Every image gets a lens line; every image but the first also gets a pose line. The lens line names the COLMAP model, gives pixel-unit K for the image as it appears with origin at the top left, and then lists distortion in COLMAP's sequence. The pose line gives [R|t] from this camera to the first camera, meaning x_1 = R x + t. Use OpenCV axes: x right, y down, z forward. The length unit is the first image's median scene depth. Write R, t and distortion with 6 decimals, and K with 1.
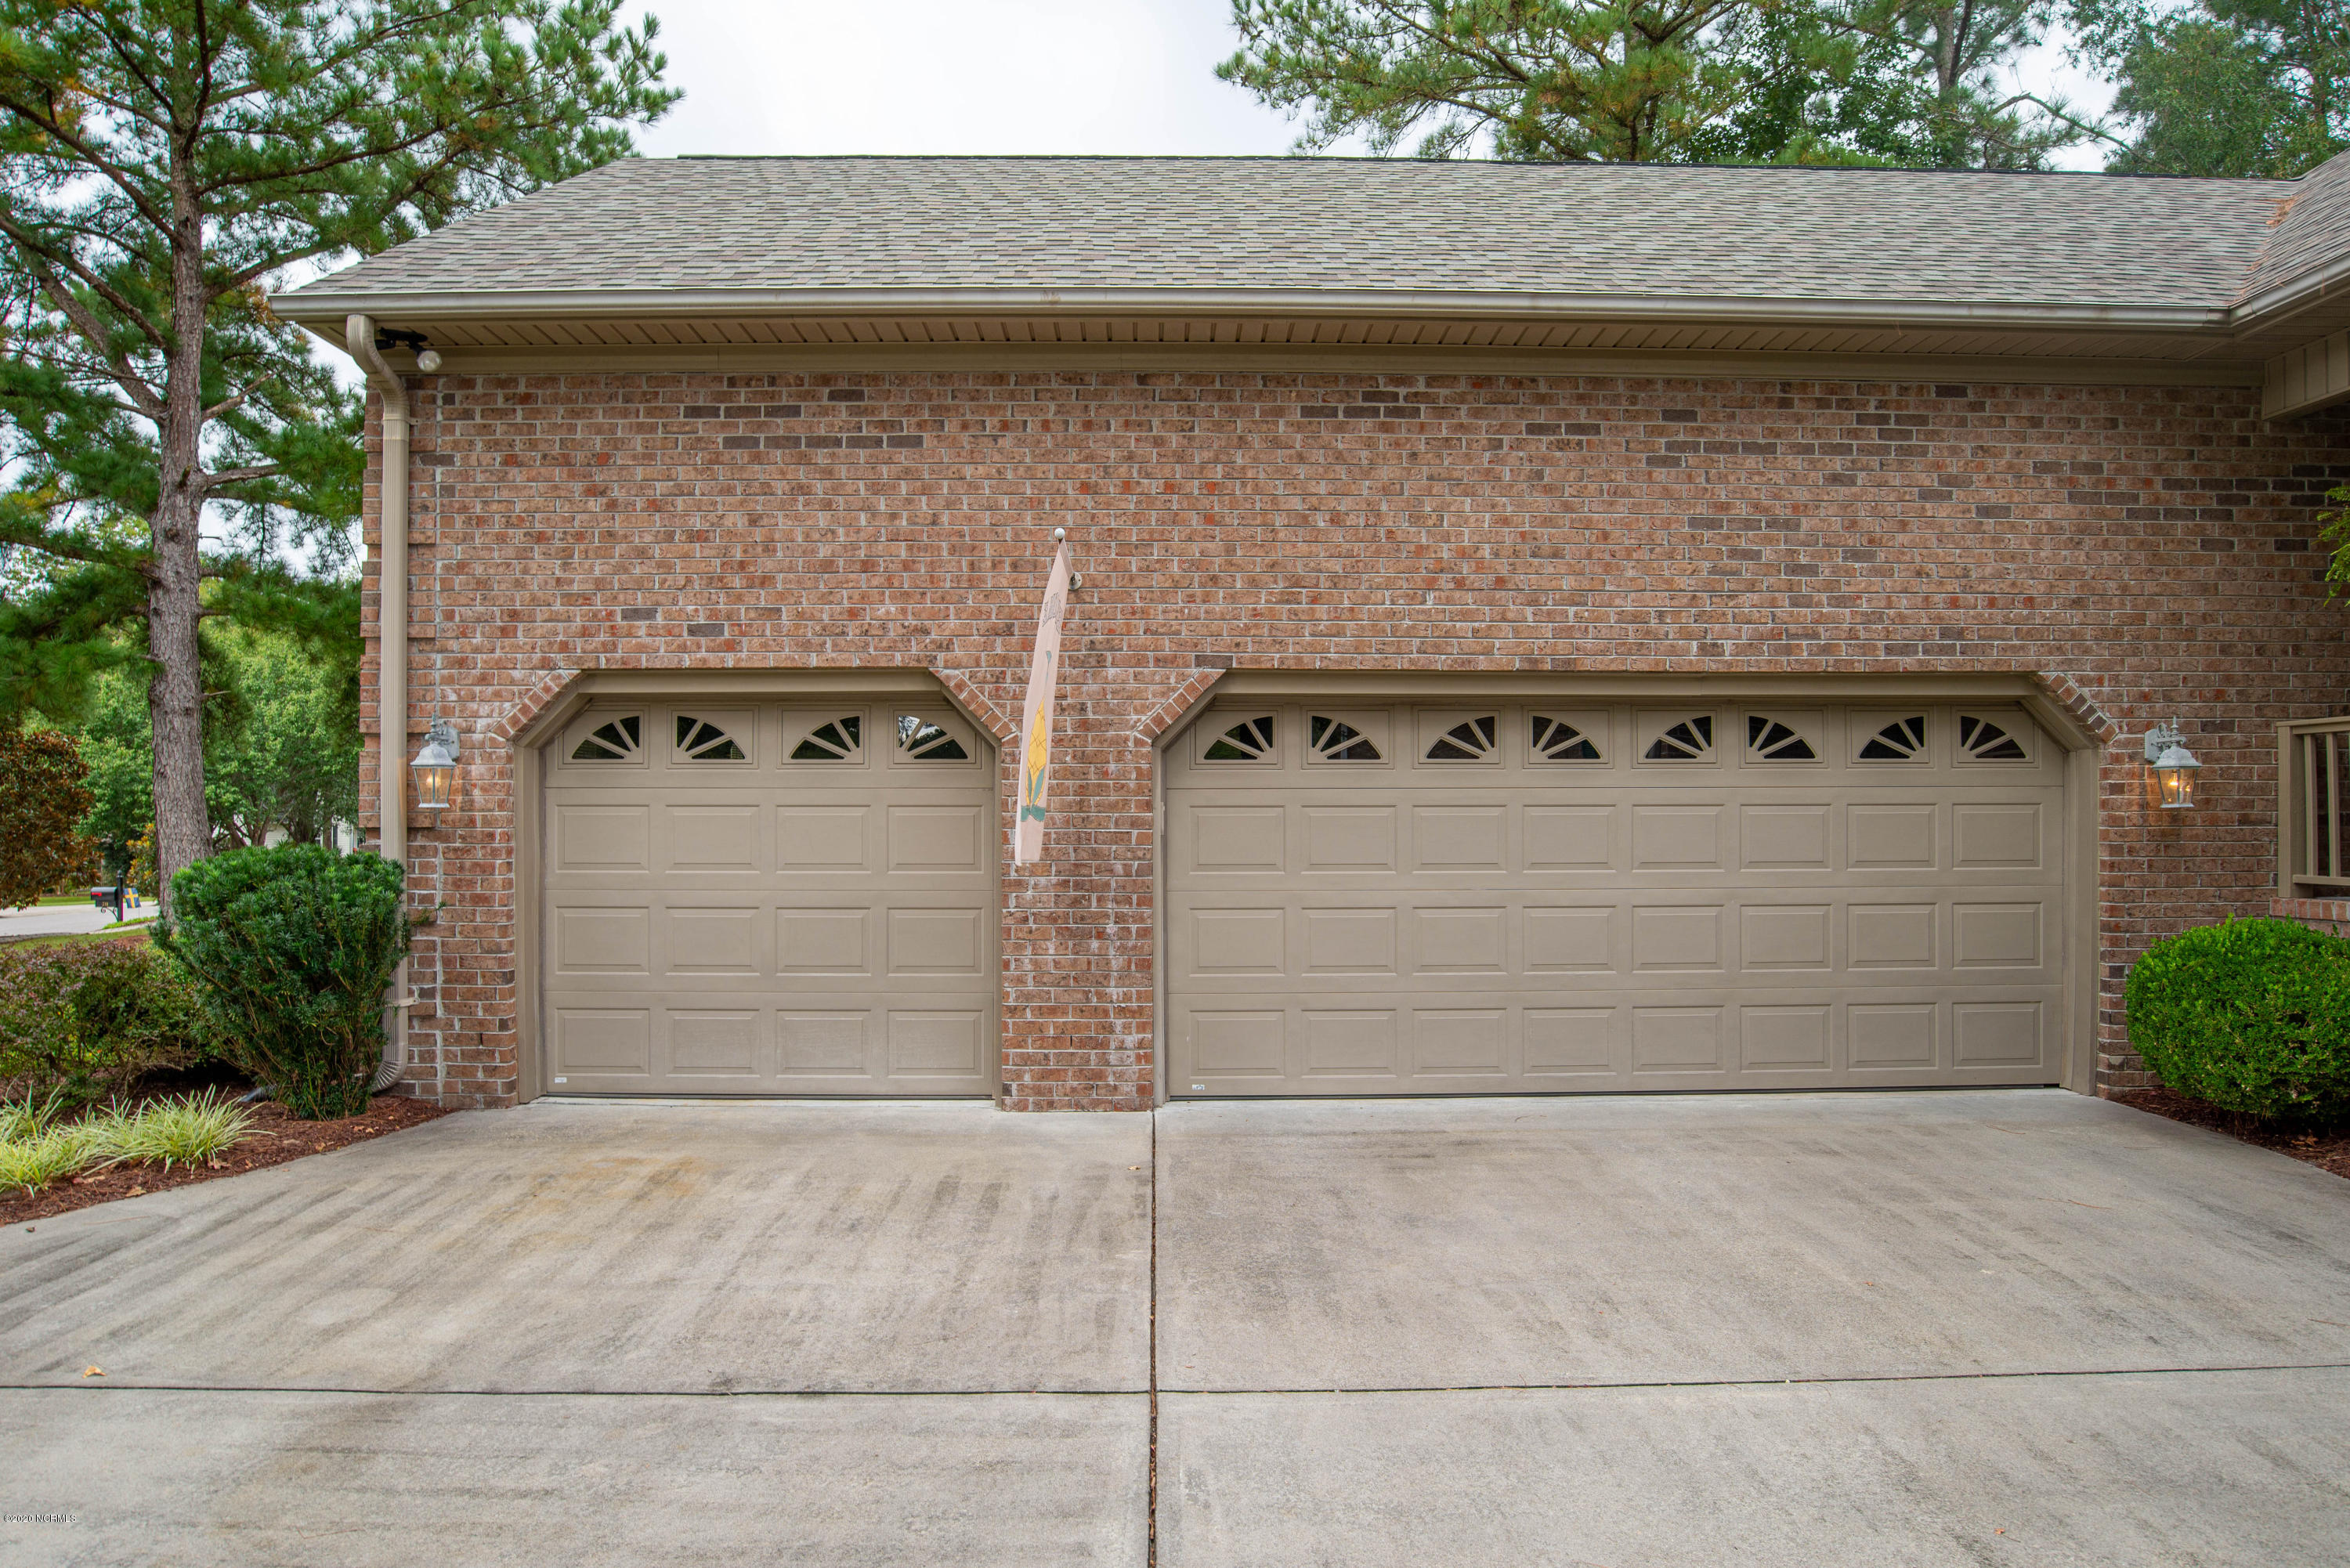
lens RADIAL K [[1351.1, 0, 1172.7], [0, 1351.1, 804.2], [0, 0, 1]] dist [-0.070454, 0.028983]
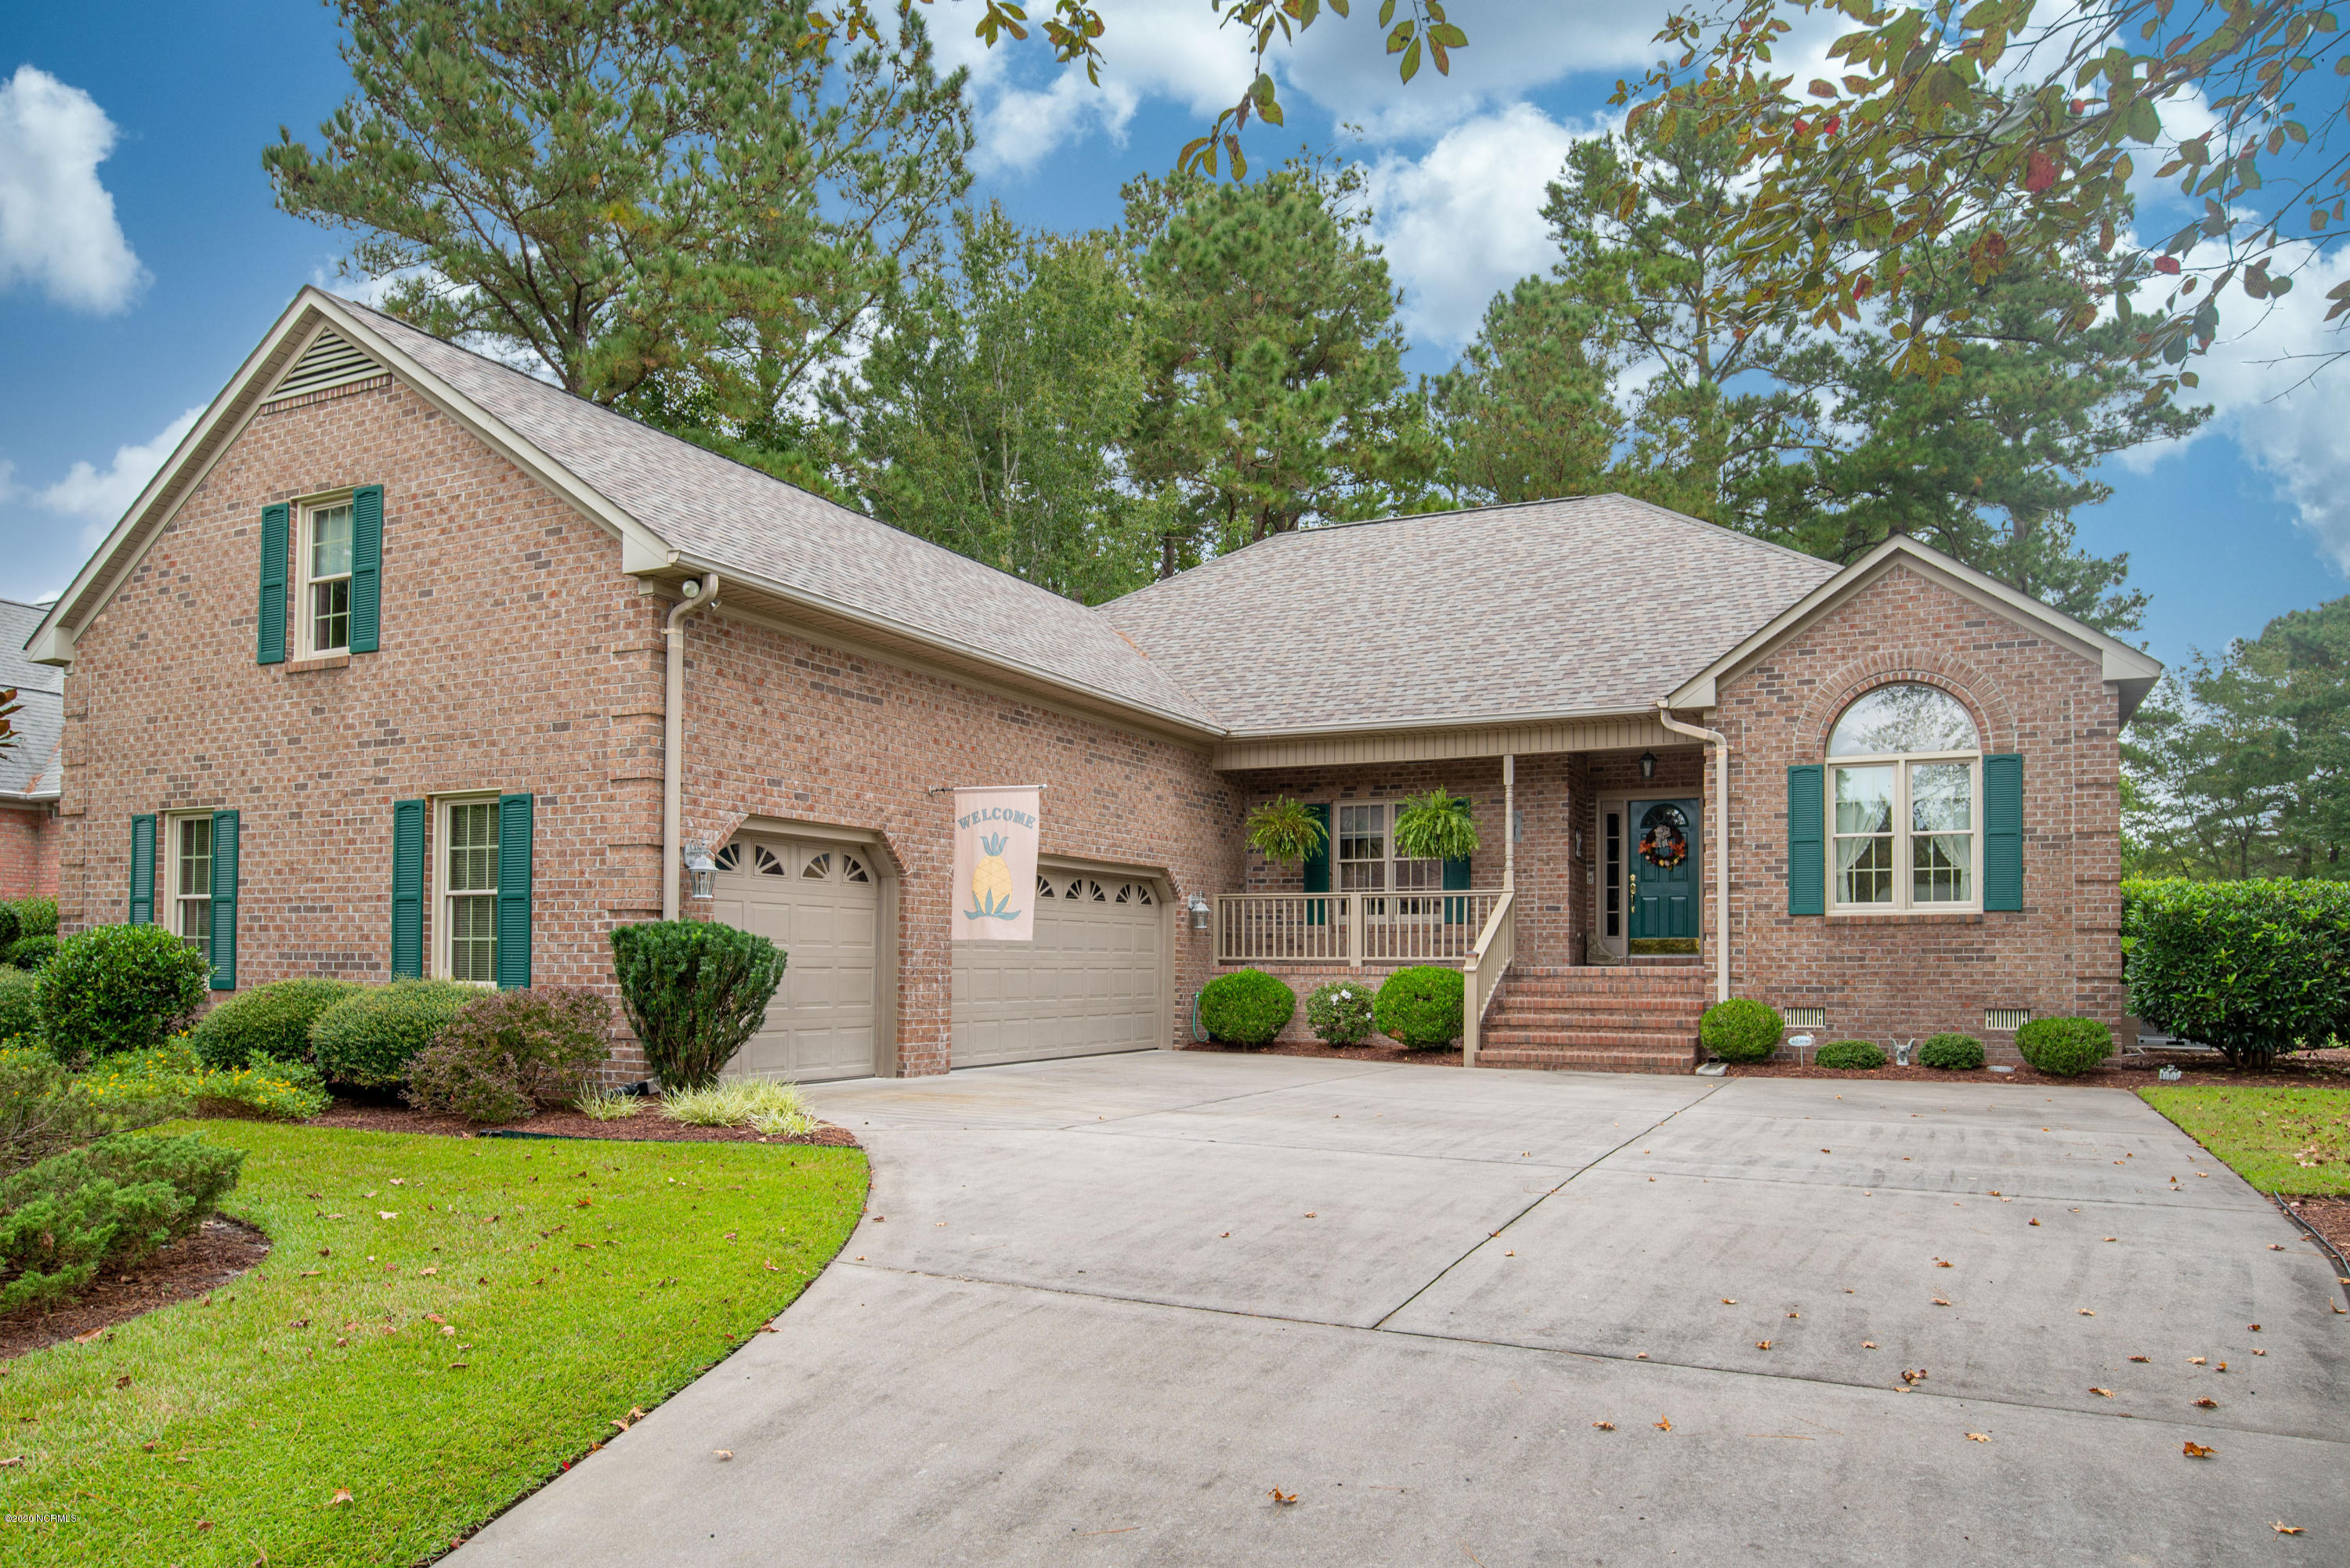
lens RADIAL K [[1626.8, 0, 1174.2], [0, 1626.8, 935.2], [0, 0, 1]] dist [-0.017714, 0.001717]
pose [[0.449910, 0.021585, 0.892813, -1.922273], [-0.013473, 0.999758, -0.017382, 0.068491], [-0.892972, -0.004208, 0.450092, -0.309504]]
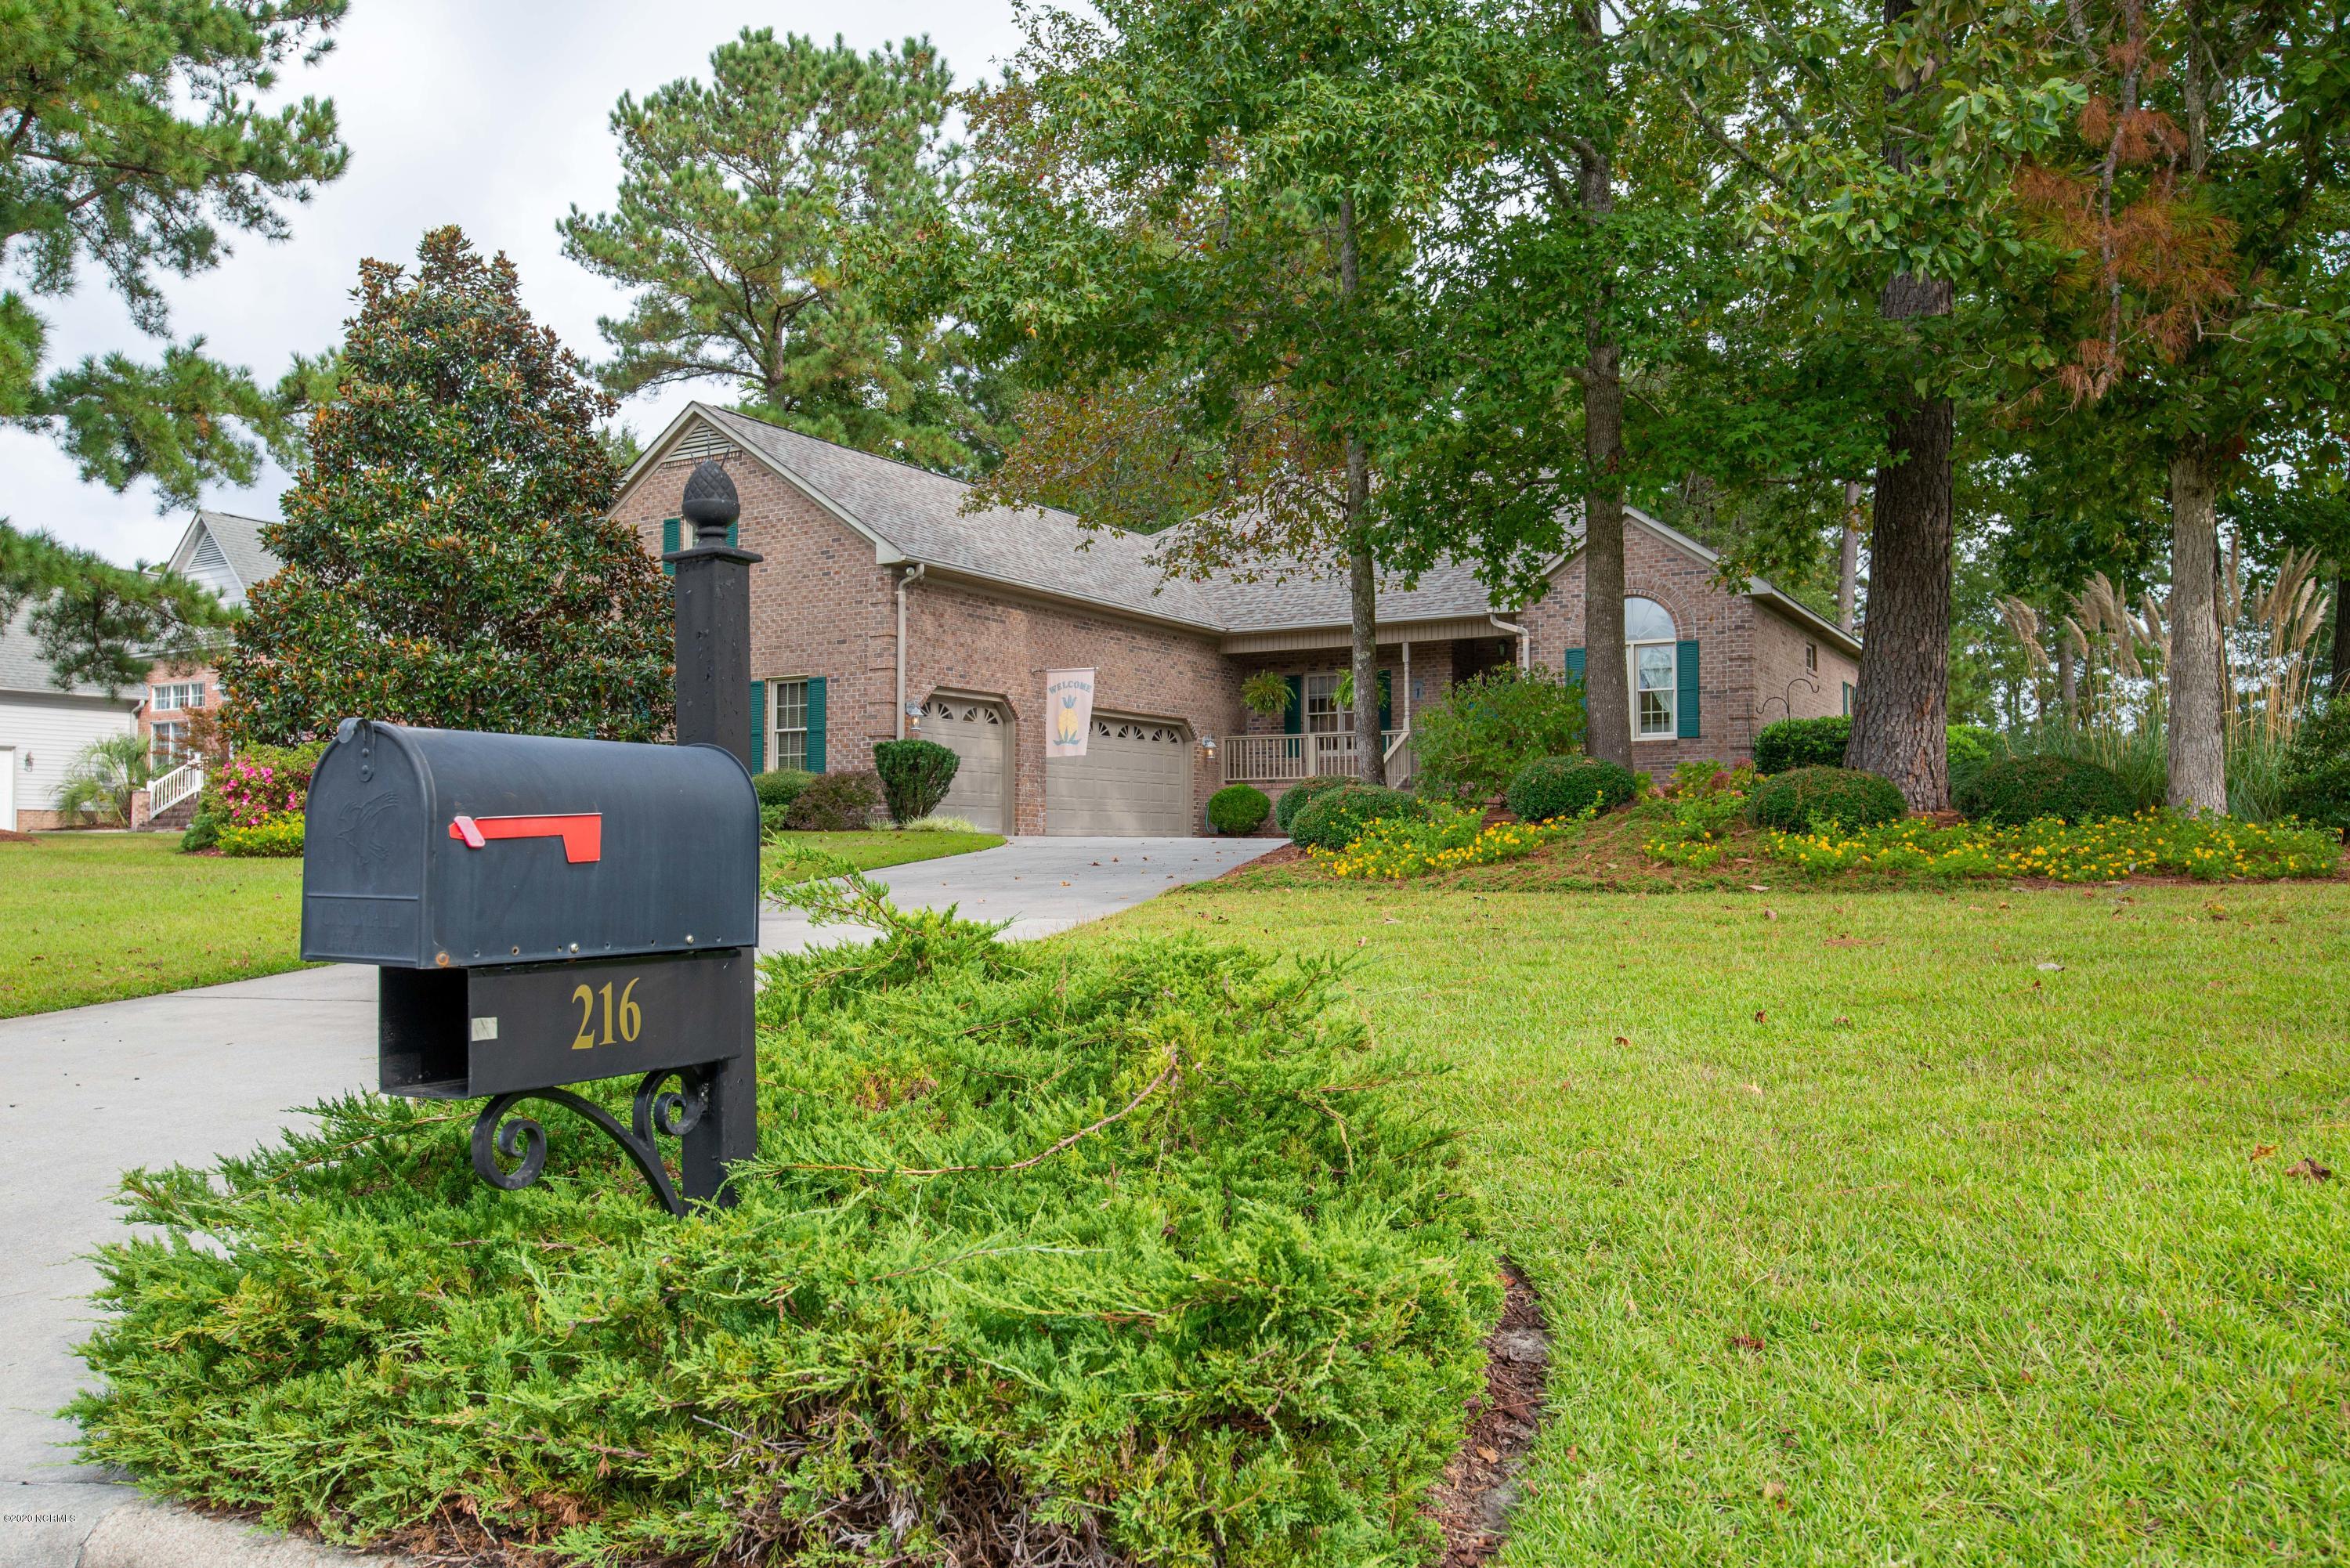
lens RADIAL K [[1777.5, 0, 1175.0], [0, 1777.5, 784.0], [0, 0, 1]] dist [-0.038798, 0.002954]
pose [[0.511875, 0.033930, 0.858390, -3.523578], [-0.008737, 0.999374, -0.034293, 0.244371], [-0.859016, 0.010054, 0.511850, -1.451744]]
